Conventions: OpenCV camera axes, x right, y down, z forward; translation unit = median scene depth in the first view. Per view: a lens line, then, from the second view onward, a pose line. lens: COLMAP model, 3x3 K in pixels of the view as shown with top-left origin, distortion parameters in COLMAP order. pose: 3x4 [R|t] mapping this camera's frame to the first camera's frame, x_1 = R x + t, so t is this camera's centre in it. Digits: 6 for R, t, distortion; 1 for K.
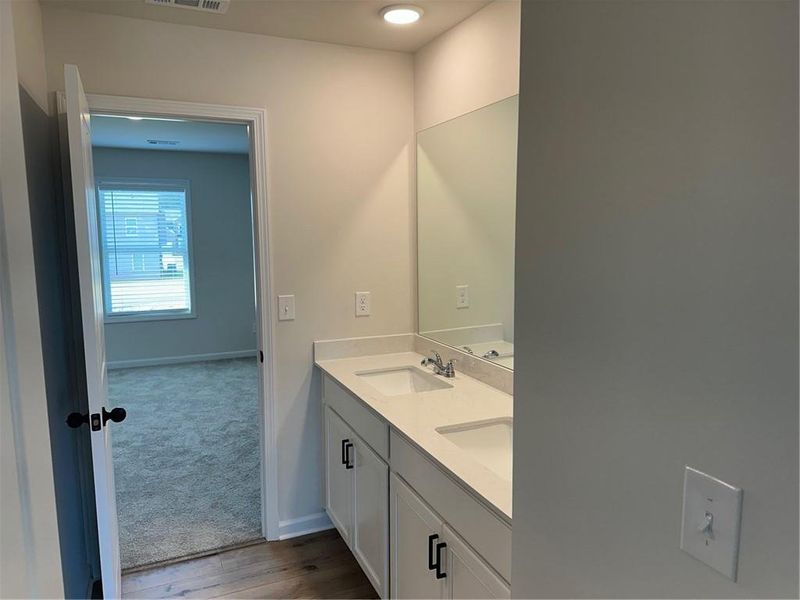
lens RADIAL K [[561.9, 0, 400.0], [0, 561.9, 300.0], [0, 0, 1]] dist [0.034019, -0.050759]
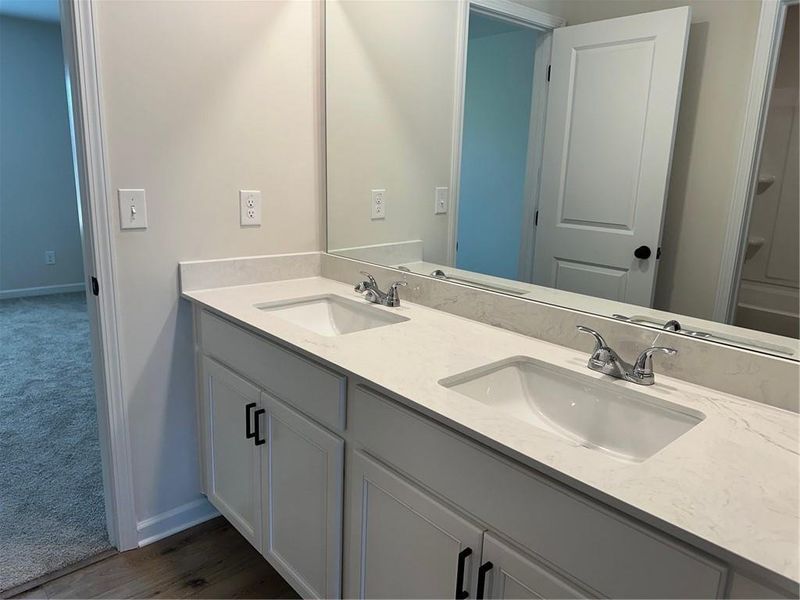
lens RADIAL K [[559.3, 0, 400.1], [0, 559.3, 304.4], [0, 0, 1]] dist [0.002394, -0.003569]
pose [[0.946868, -0.032033, 0.320024, -0.119288], [-0.006795, 0.992813, 0.119480, 0.041949], [-0.321551, -0.115306, 0.939845, 0.279706]]
